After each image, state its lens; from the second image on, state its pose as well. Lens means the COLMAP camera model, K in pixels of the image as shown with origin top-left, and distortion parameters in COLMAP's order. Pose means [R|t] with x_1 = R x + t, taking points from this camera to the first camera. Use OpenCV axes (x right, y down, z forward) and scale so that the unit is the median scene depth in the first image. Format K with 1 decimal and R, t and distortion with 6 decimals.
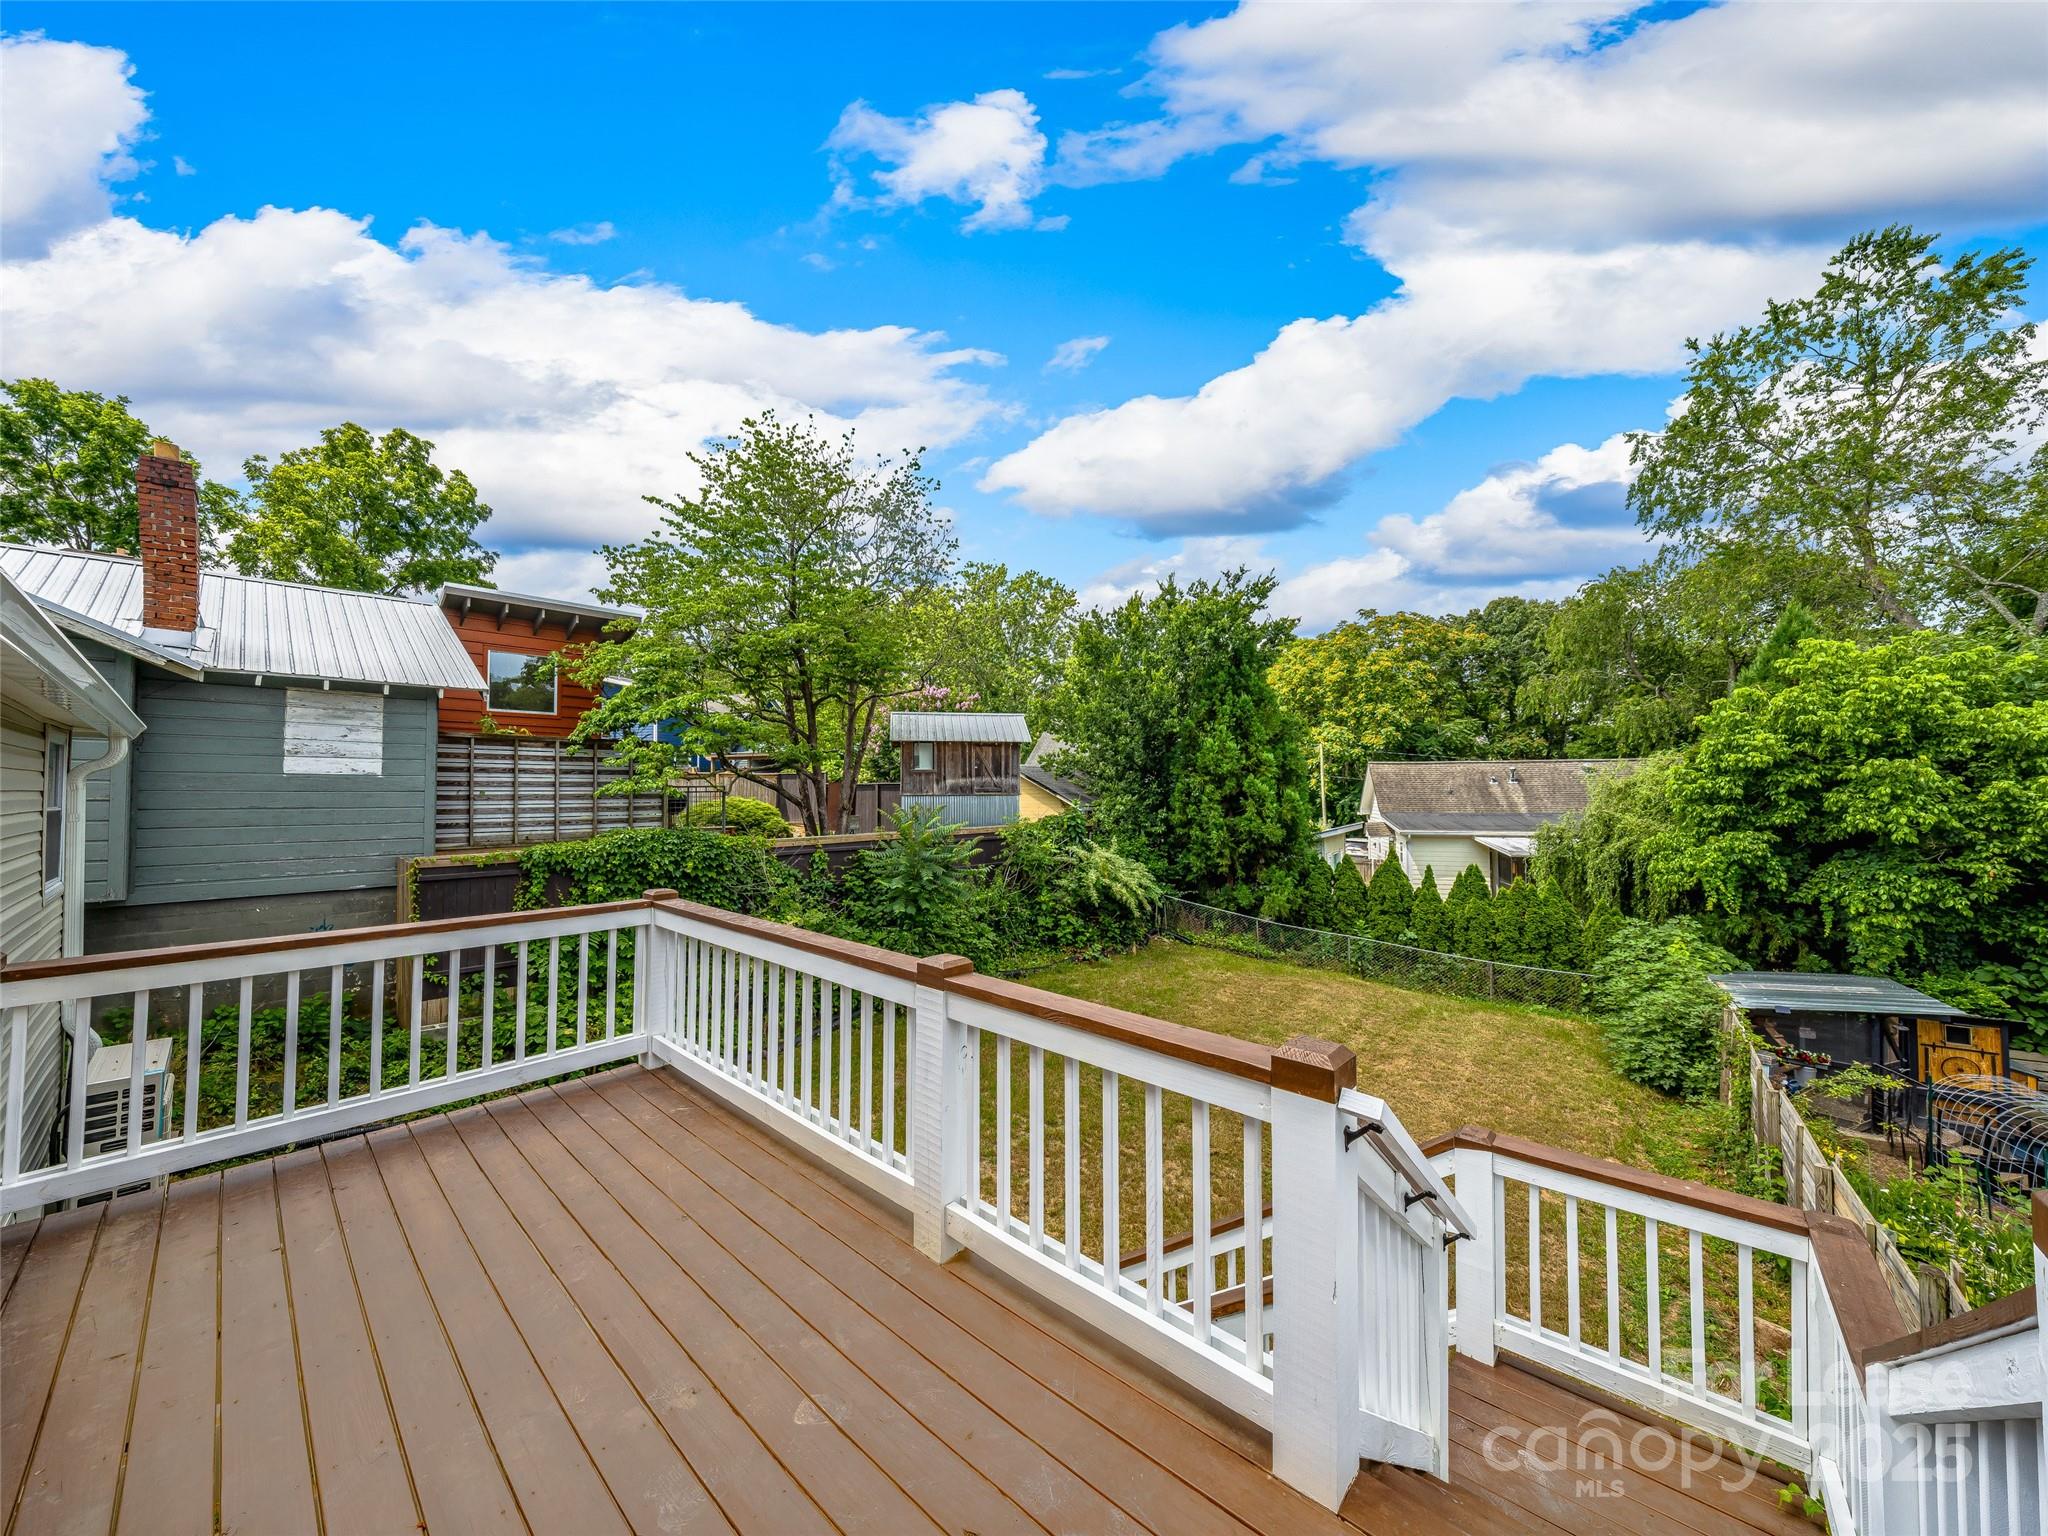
lens RADIAL K [[740.0, 0, 1017.0], [0, 740.0, 766.4], [0, 0, 1]] dist [-0.002159, -0.000451]
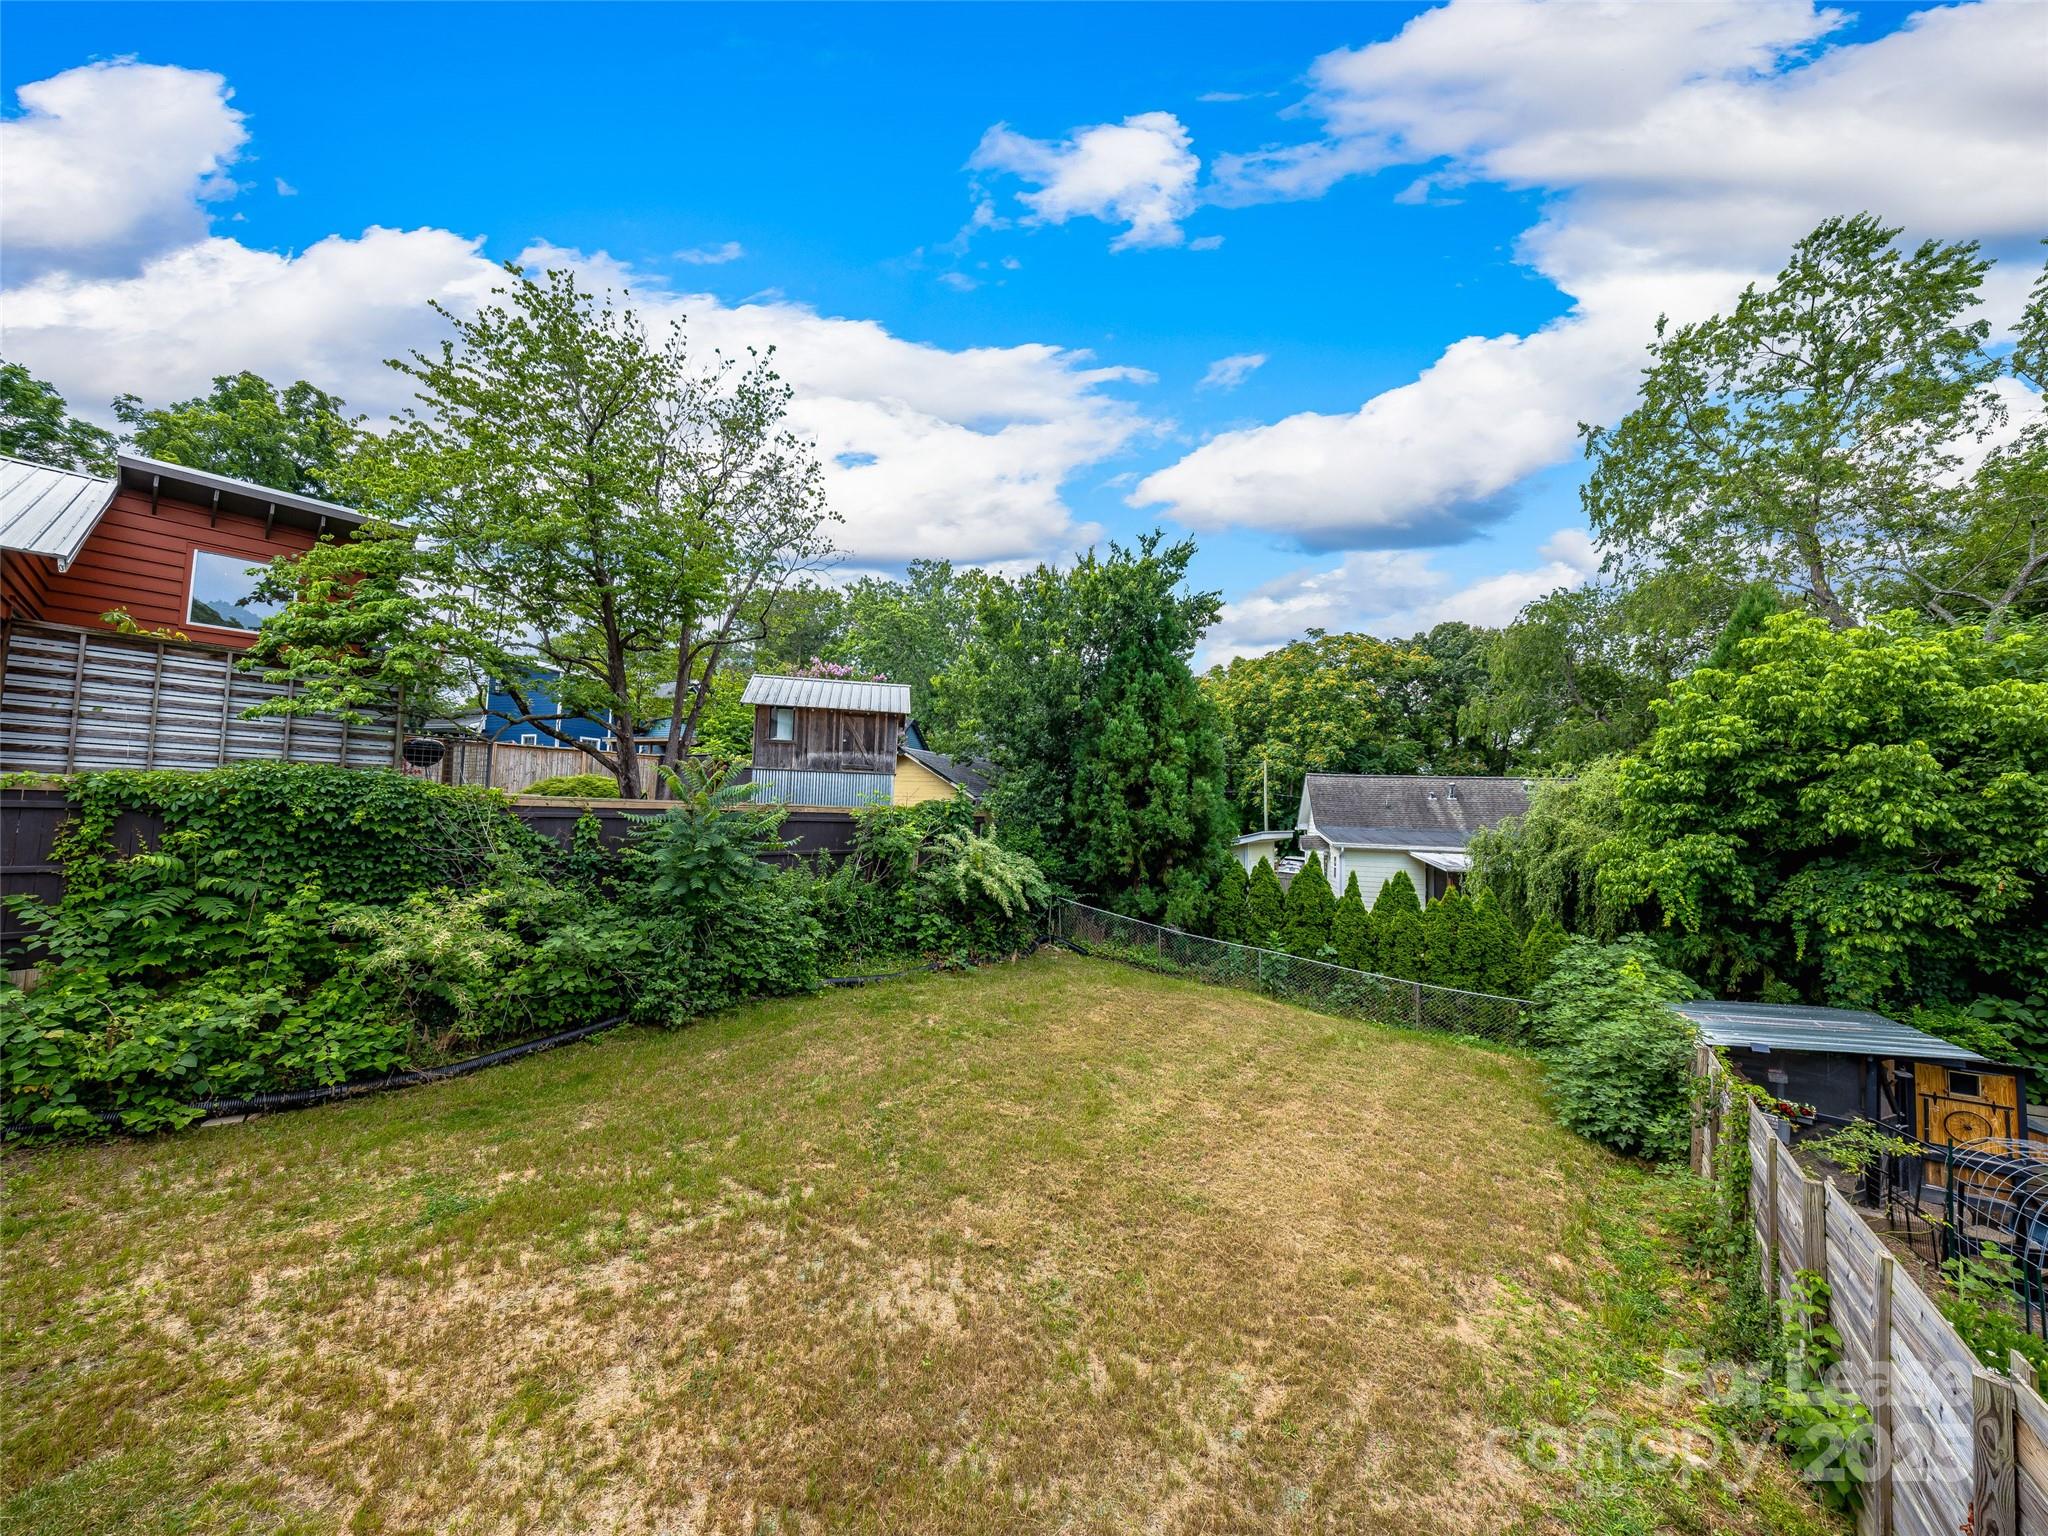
lens RADIAL K [[719.3, 0, 1022.6], [0, 719.3, 762.0], [0, 0, 1]] dist [-0.008727, -0.000174]
pose [[0.998136, 0.042207, 0.044091, 0.129256], [-0.040550, 0.998461, -0.037834, 0.055256], [-0.045620, 0.035976, 0.998311, 0.172396]]
